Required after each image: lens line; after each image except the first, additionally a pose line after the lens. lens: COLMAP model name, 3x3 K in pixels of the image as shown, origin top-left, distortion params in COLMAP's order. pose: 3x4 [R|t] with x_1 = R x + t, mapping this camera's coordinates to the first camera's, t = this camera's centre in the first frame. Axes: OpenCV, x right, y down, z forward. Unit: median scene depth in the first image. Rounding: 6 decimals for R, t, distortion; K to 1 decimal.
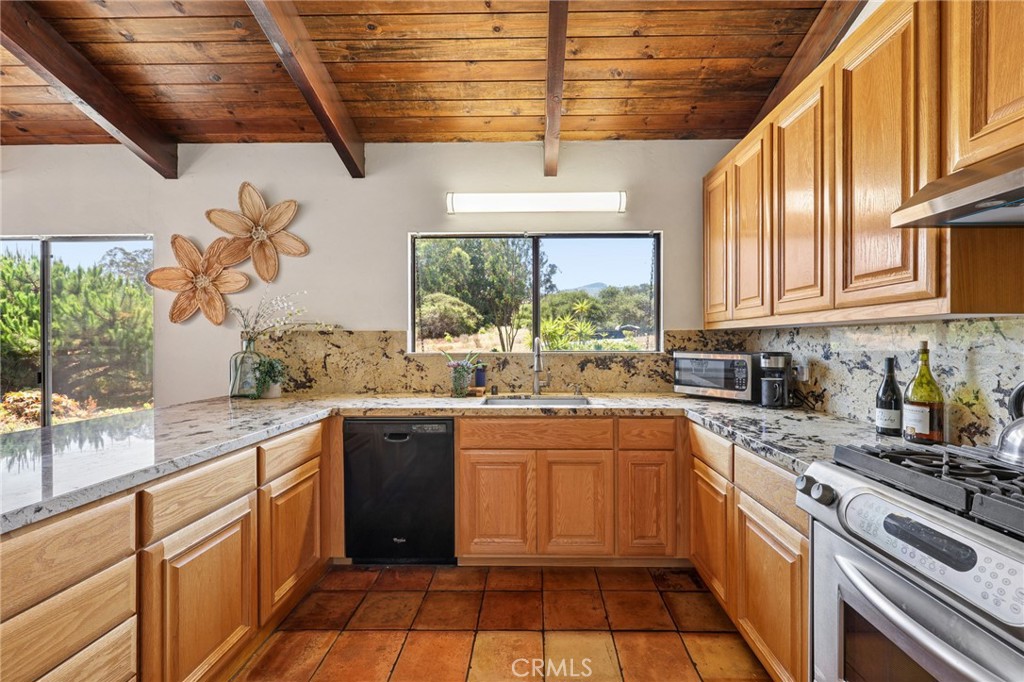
lens RADIAL K [[424.3, 0, 512.0], [0, 424.3, 341.0], [0, 0, 1]] dist [0.001072, 0.000044]
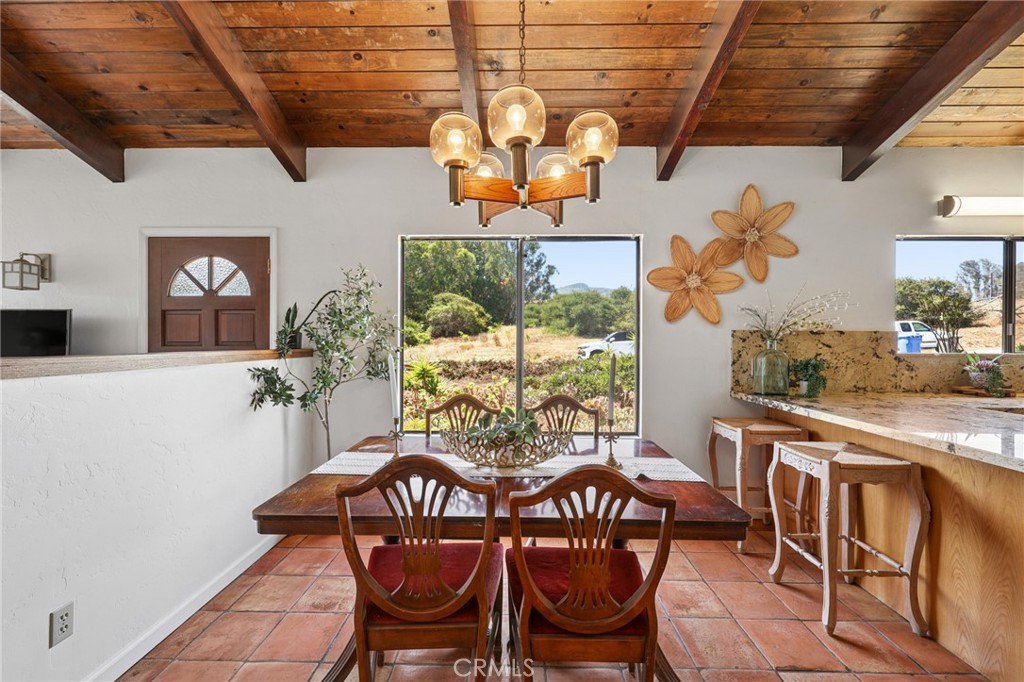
lens RADIAL K [[414.0, 0, 512.0], [0, 414.0, 341.0], [0, 0, 1]] dist [-0.002541, -0.000377]
pose [[0.999968, 0.007043, -0.003823, -1.166581], [-0.007033, 0.999972, 0.002532, 0.003140], [0.003841, -0.002505, 0.999989, 0.004855]]
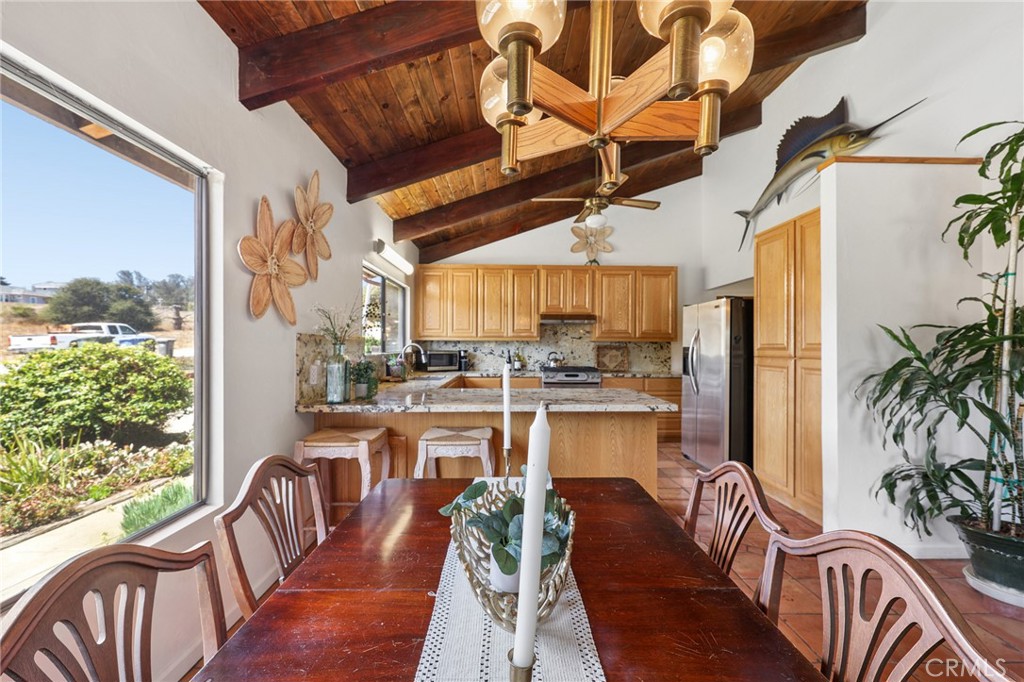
lens RADIAL K [[410.4, 0, 506.9], [0, 410.4, 343.4], [0, 0, 1]] dist [-0.001836, -0.000265]
pose [[-0.020439, 0.006944, 0.999767, -1.478100], [-0.002261, 0.999973, -0.006991, 0.002021], [-0.999789, -0.002403, -0.020423, 0.598564]]
